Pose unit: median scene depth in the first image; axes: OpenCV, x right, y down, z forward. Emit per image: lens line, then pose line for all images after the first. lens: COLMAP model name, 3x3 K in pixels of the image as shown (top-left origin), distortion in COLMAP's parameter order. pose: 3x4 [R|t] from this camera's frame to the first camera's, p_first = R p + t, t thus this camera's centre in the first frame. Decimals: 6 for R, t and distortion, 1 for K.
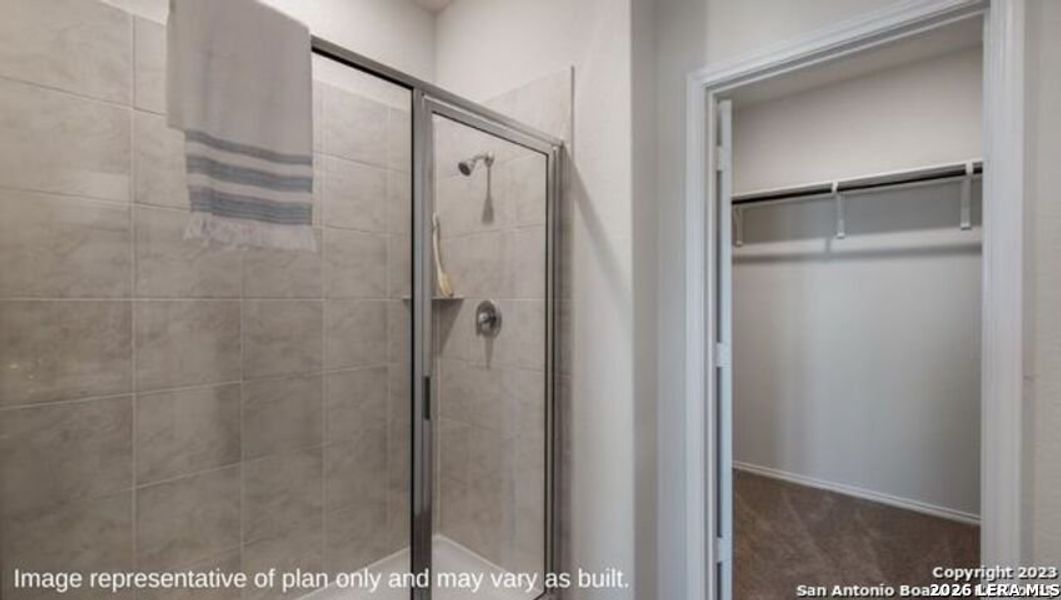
lens RADIAL K [[454.9, 0, 529.0], [0, 454.9, 304.5], [0, 0, 1]] dist [0.001131, 0.000267]
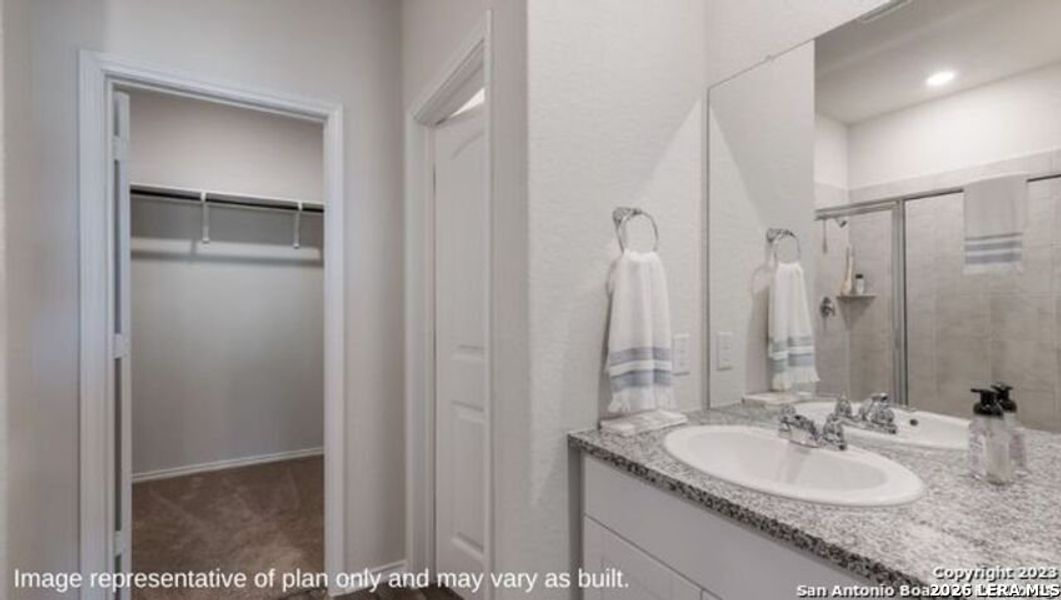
lens RADIAL K [[454.9, 0, 529.0], [0, 454.9, 304.5], [0, 0, 1]] dist [0.001131, 0.000267]
pose [[0.292216, 0.001906, 0.956350, -0.221416], [0.008418, 0.999954, -0.004565, 0.026128], [-0.956315, 0.009384, 0.292187, -0.122076]]
